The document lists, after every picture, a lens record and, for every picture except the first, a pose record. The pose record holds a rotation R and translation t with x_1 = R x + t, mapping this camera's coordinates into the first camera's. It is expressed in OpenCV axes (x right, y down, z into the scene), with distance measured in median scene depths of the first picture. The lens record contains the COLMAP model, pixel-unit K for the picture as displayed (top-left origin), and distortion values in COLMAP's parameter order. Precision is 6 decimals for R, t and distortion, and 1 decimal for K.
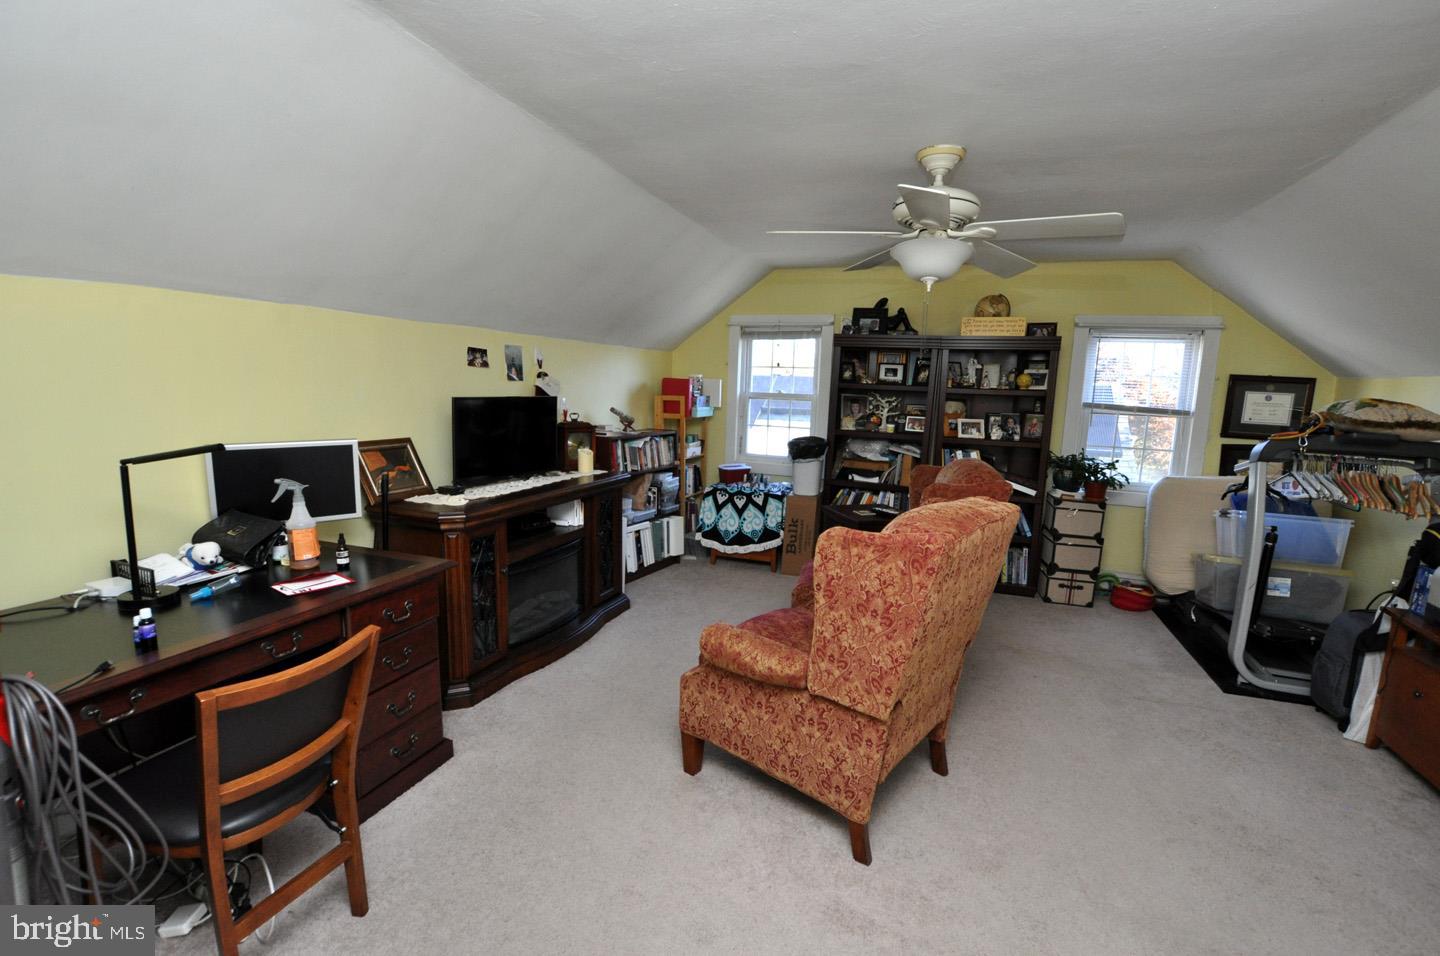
lens RADIAL K [[631.5, 0, 722.2], [0, 631.5, 479.8], [0, 0, 1]] dist [-0.033082, 0.002830]
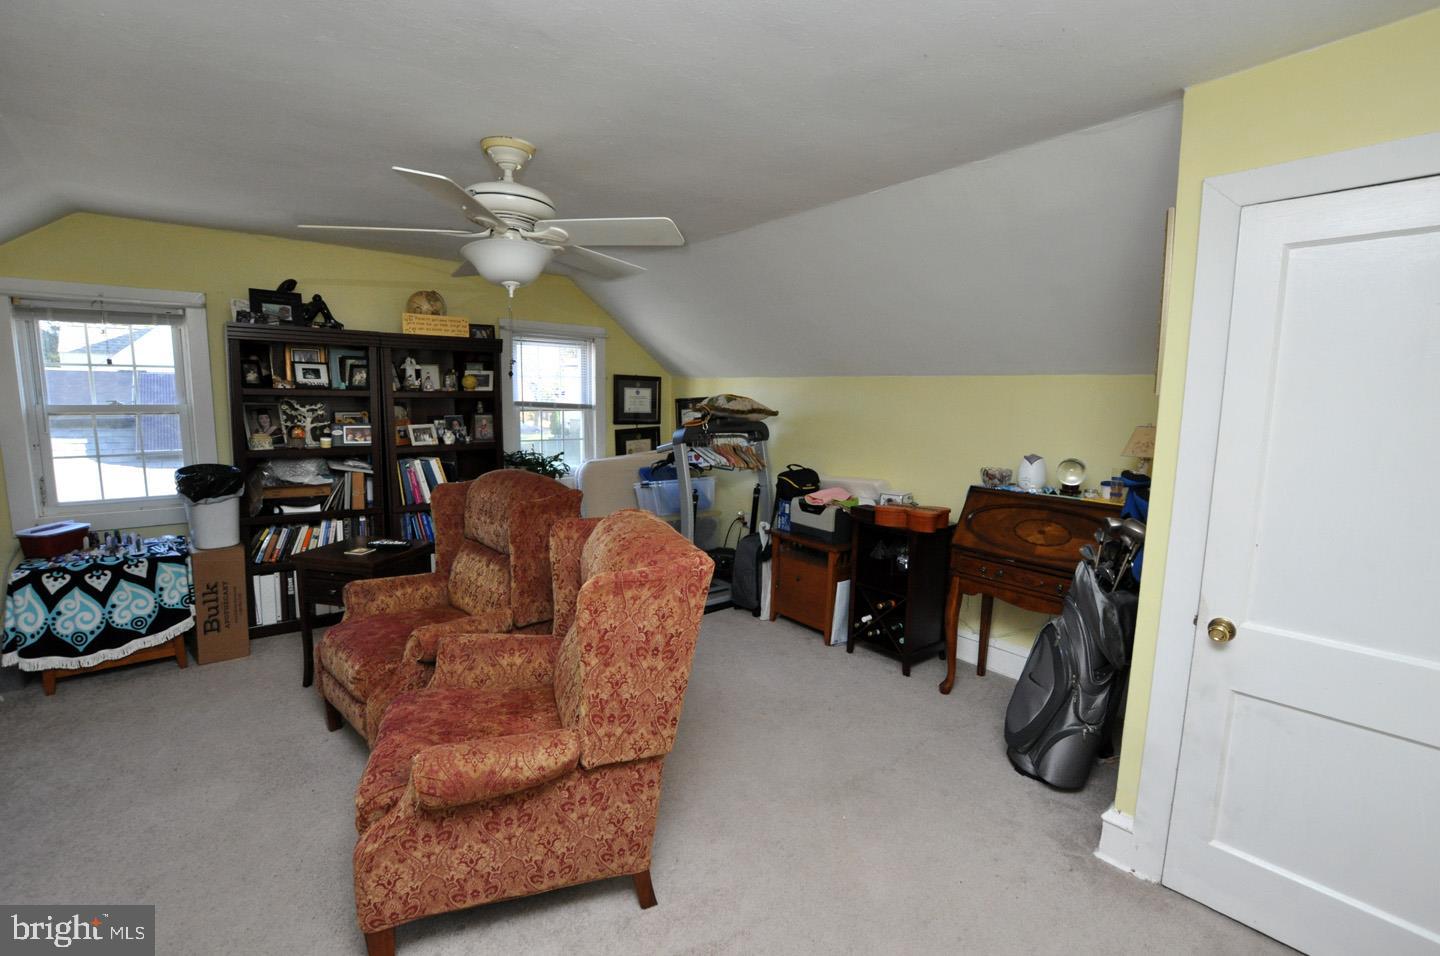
lens RADIAL K [[631.5, 0, 728.1], [0, 631.5, 481.5], [0, 0, 1]] dist [-0.033082, 0.002830]
pose [[0.489620, -0.146146, 0.859601, -0.188544], [0.126311, 0.987342, 0.095918, -0.046292], [-0.862738, 0.061613, 0.501883, 0.158386]]
